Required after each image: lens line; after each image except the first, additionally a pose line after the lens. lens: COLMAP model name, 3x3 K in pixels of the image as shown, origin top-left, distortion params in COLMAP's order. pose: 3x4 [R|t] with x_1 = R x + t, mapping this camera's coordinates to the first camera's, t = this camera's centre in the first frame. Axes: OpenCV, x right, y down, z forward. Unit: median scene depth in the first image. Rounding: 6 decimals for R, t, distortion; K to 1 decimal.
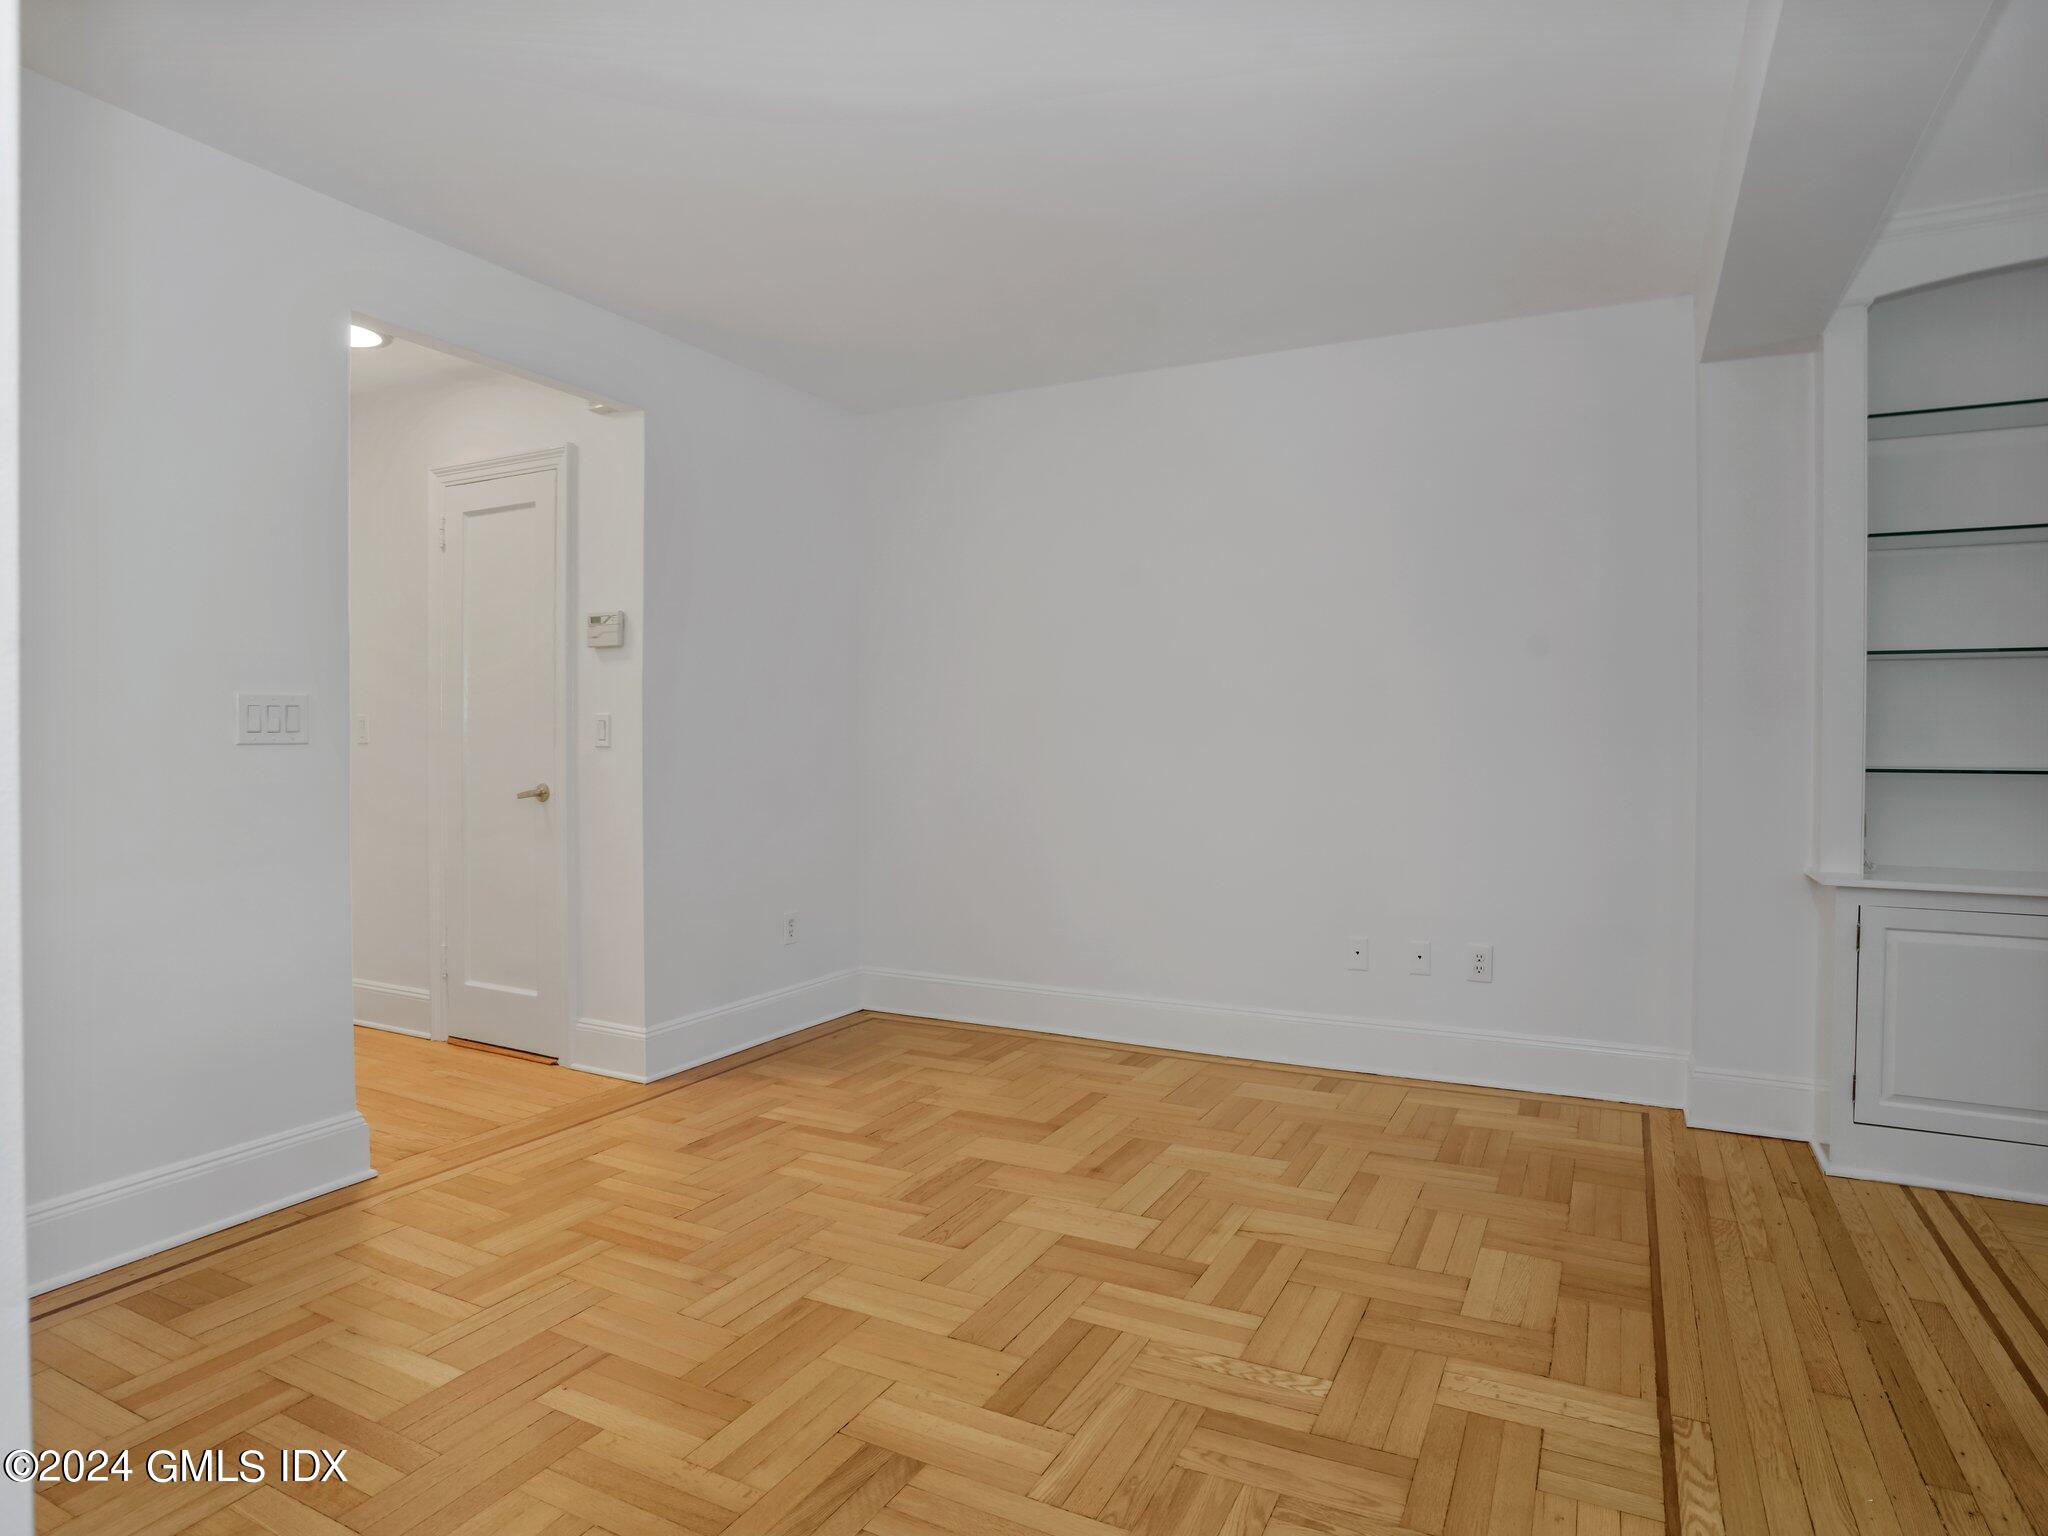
lens RADIAL K [[1147.6, 0, 1038.7], [0, 1147.6, 762.1], [0, 0, 1]] dist [-0.084737, 0.039272]
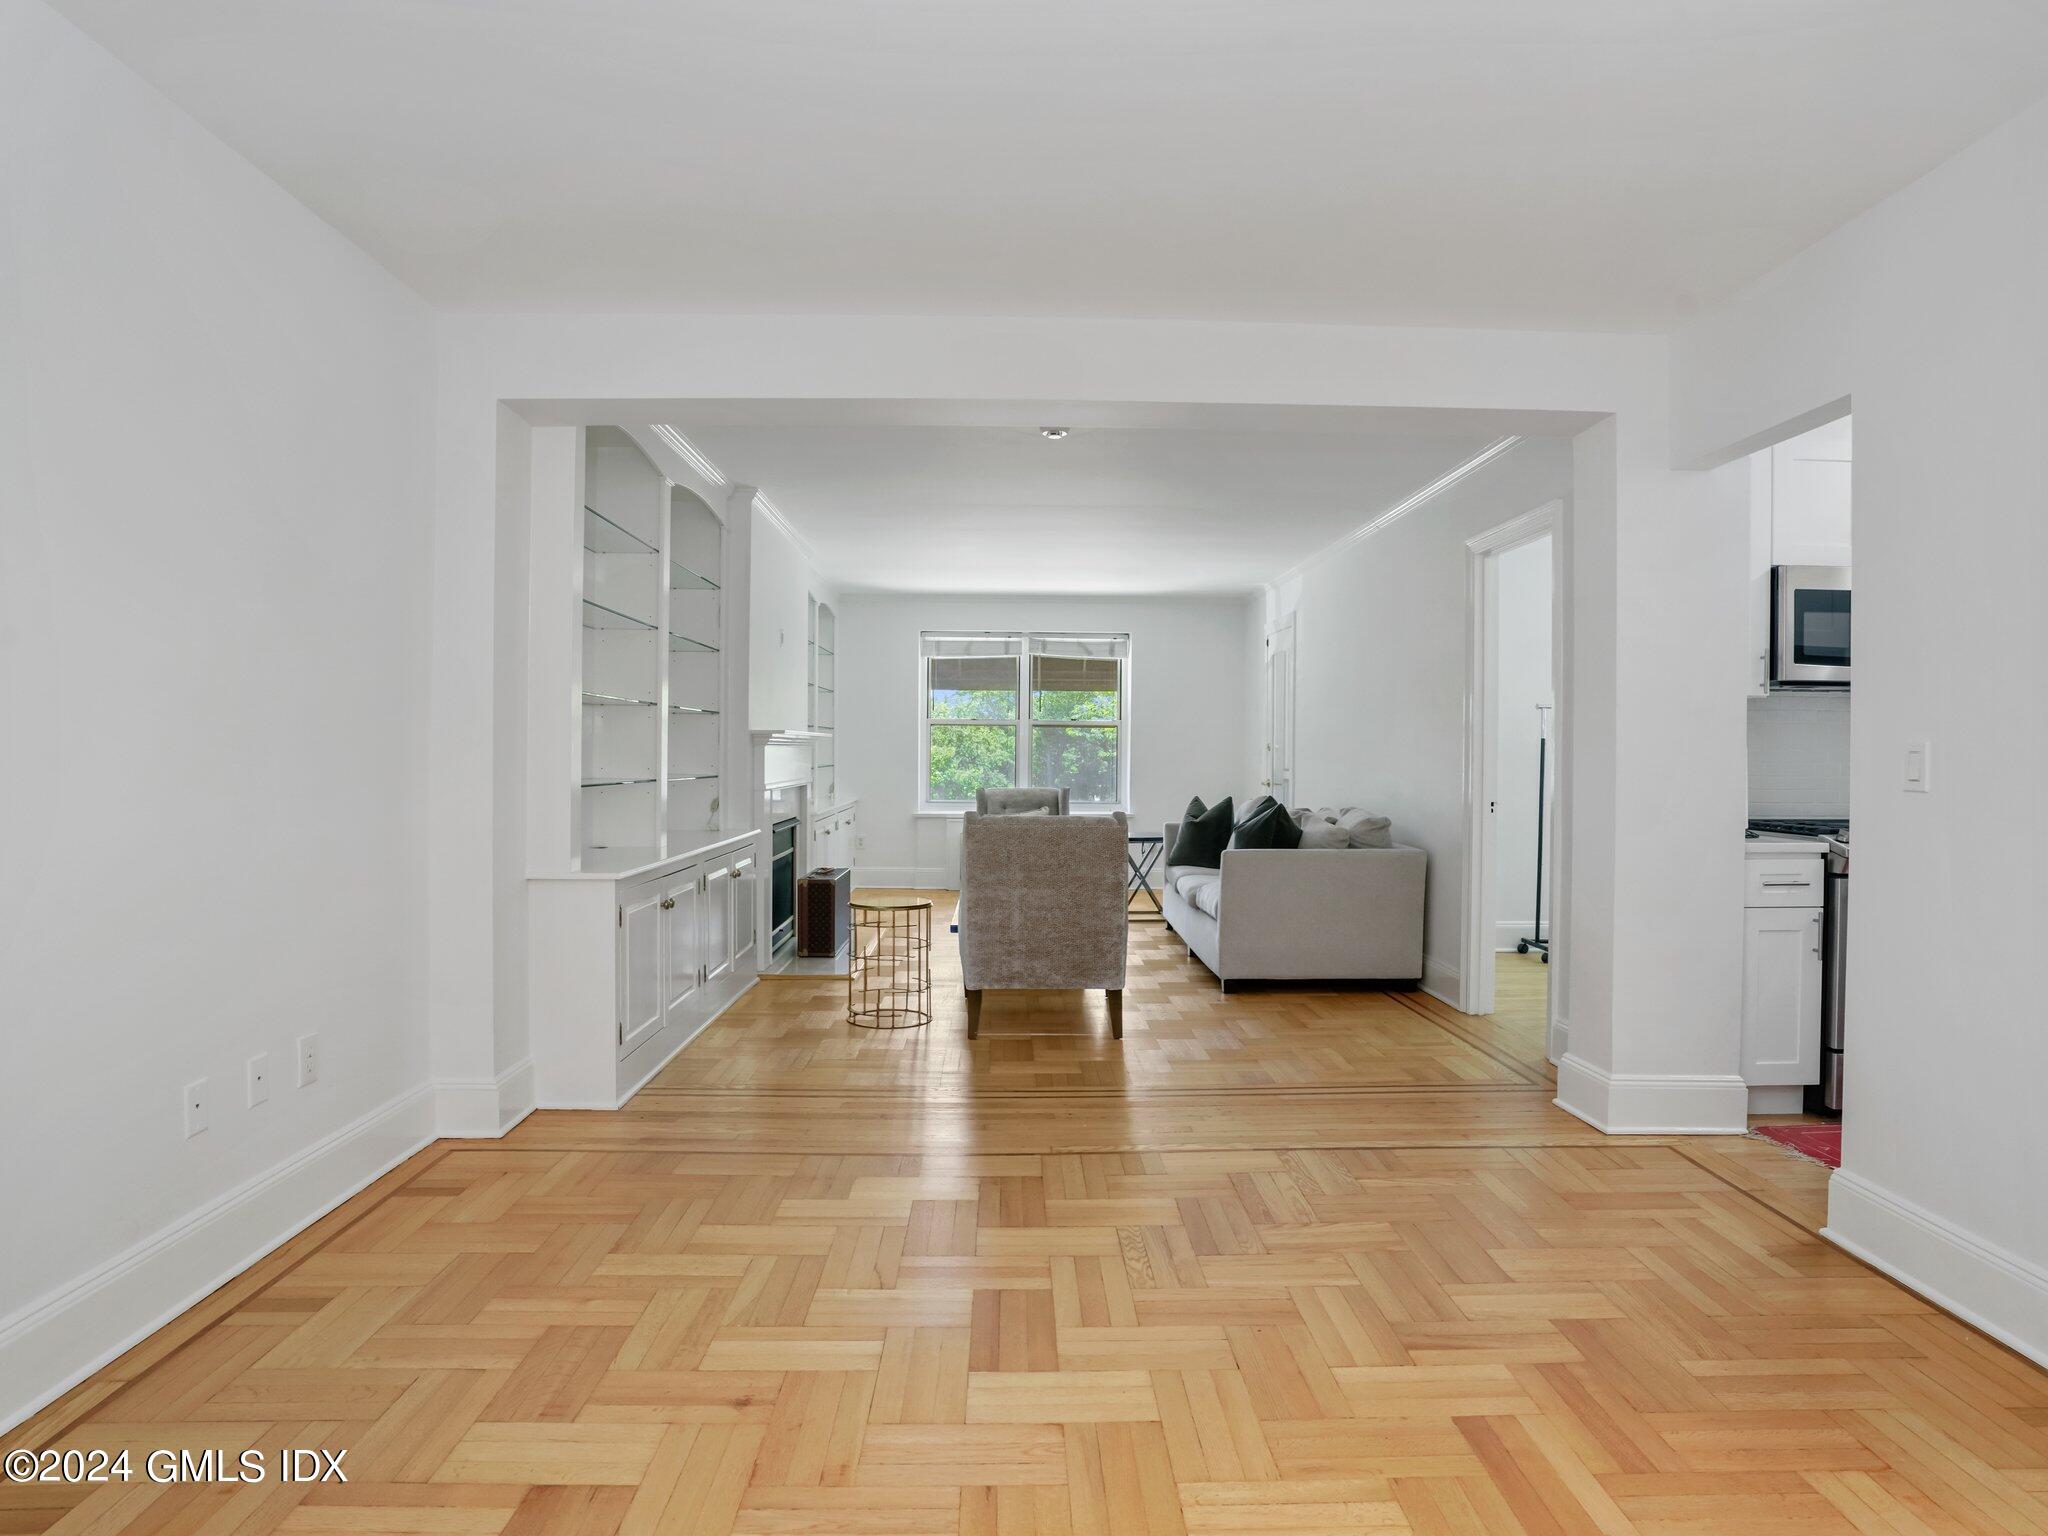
lens RADIAL K [[1171.8, 0, 1024.0], [0, 1171.8, 768.0], [0, 0, 1]] dist [-0.079922, 0.042393]
pose [[-0.472032, -0.015361, 0.881448, -0.626742], [0.005873, 0.999771, 0.020568, -0.036542], [-0.881562, 0.014885, -0.471833, 1.158777]]
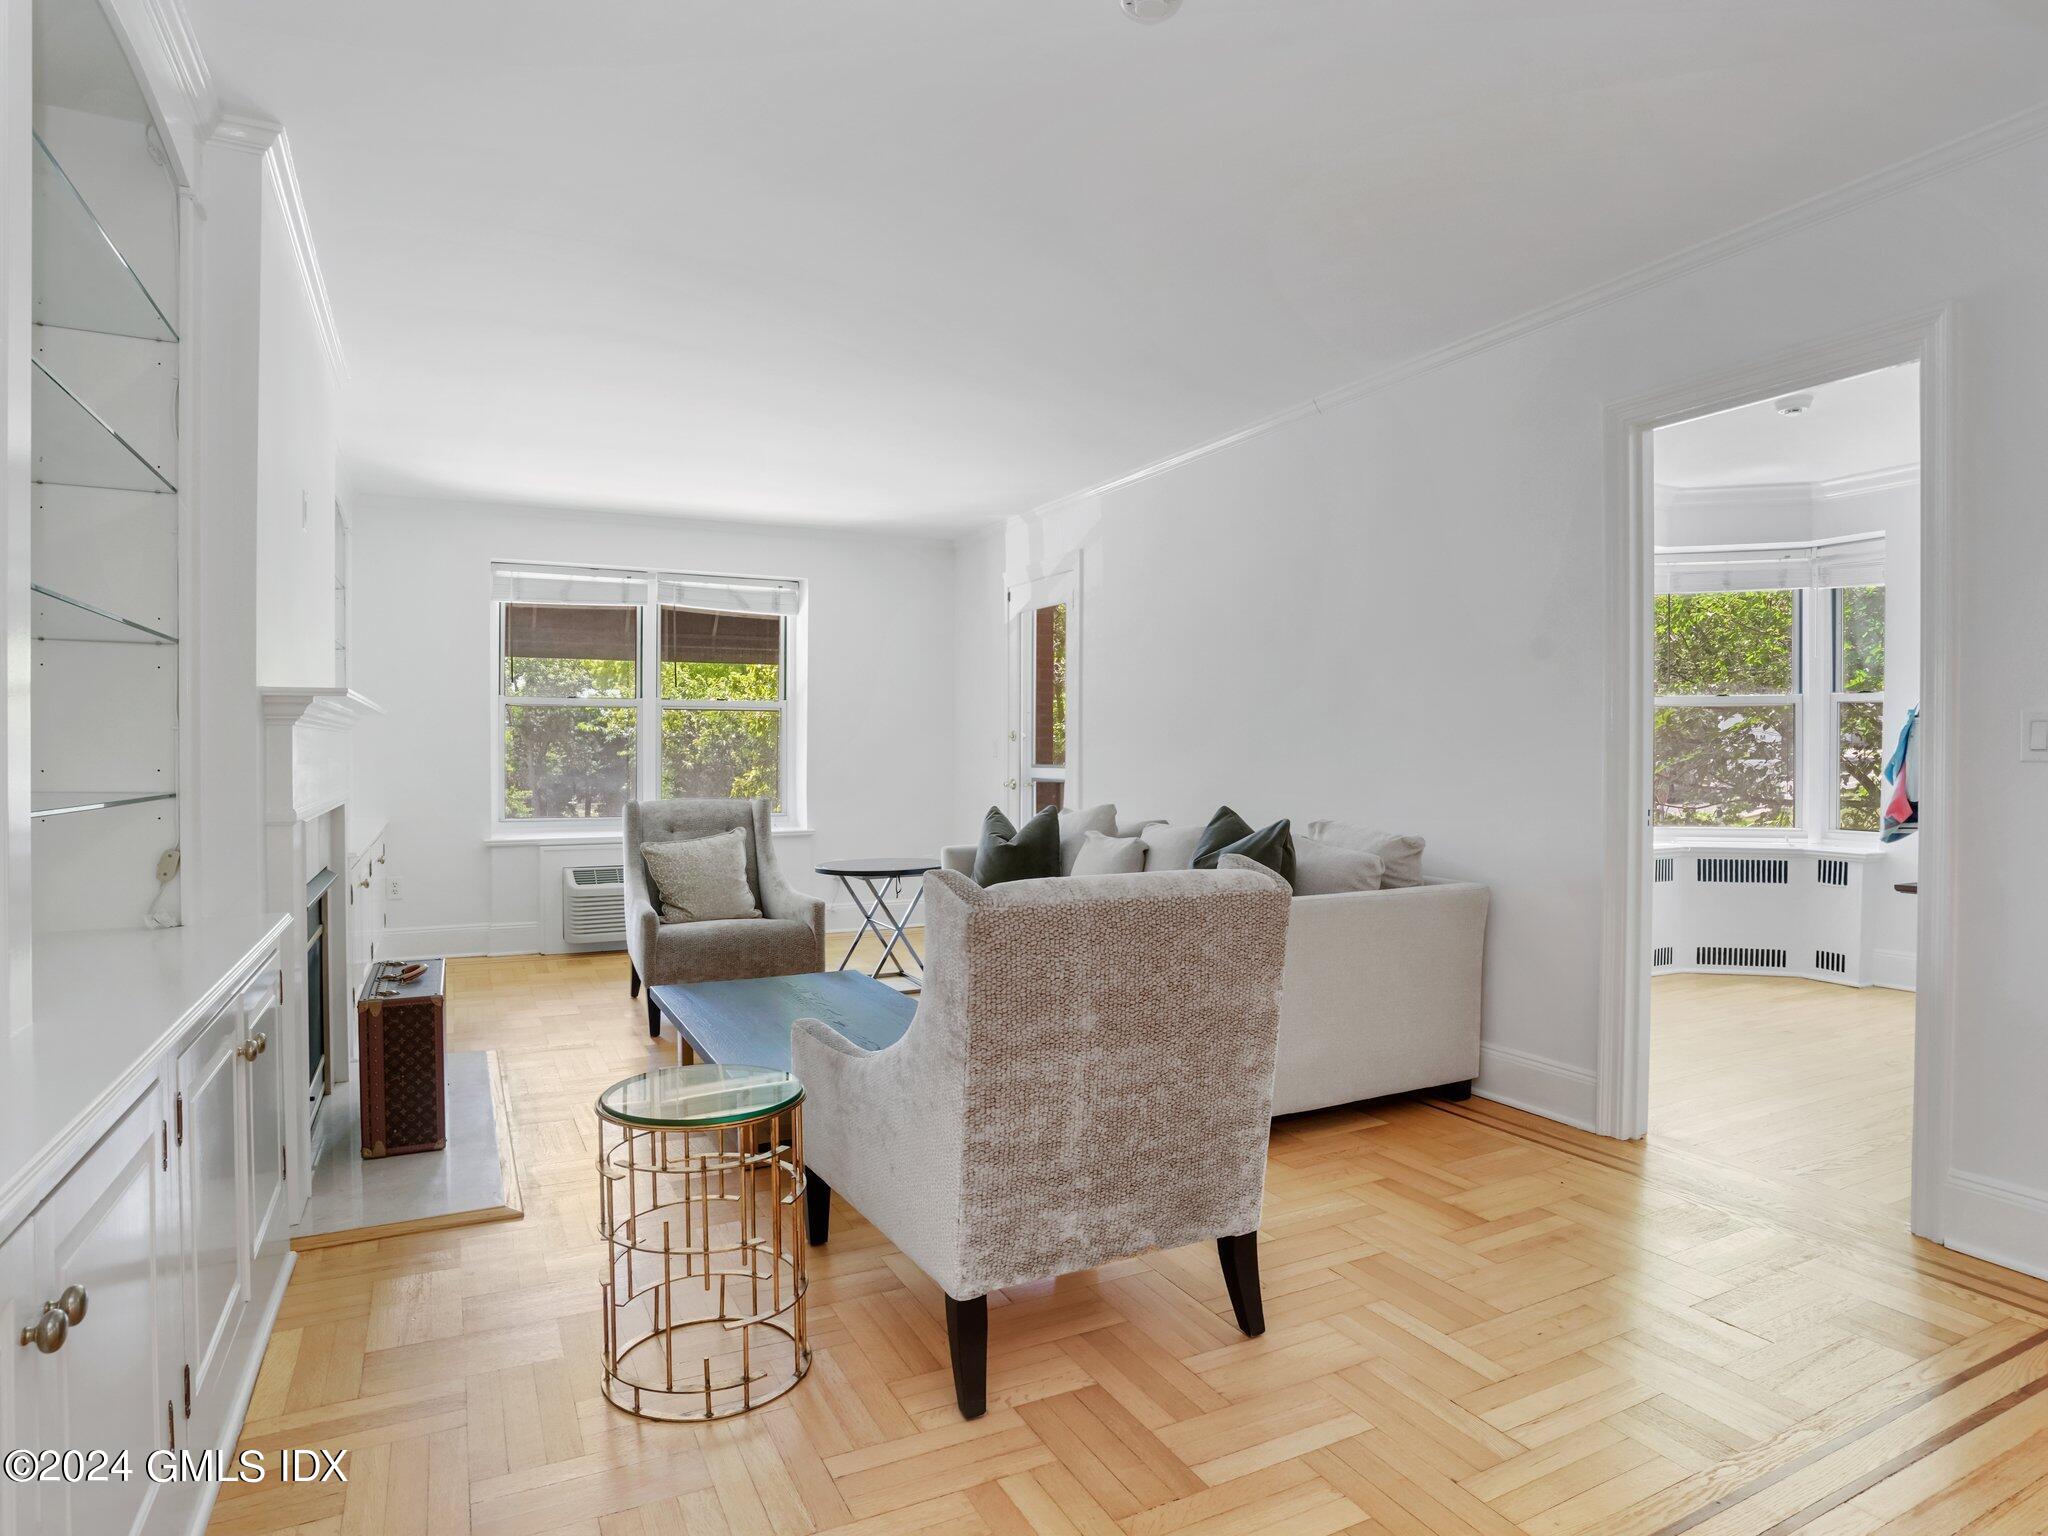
lens RADIAL K [[1161.9, 0, 1024.0], [0, 1161.9, 774.8], [0, 0, 1]] dist [-0.086518, 0.044666]
pose [[-0.804239, -0.011401, 0.594196, 0.401858], [0.009102, 0.999462, 0.031496, -0.019661], [-0.594236, 0.030739, -0.803703, 0.966819]]
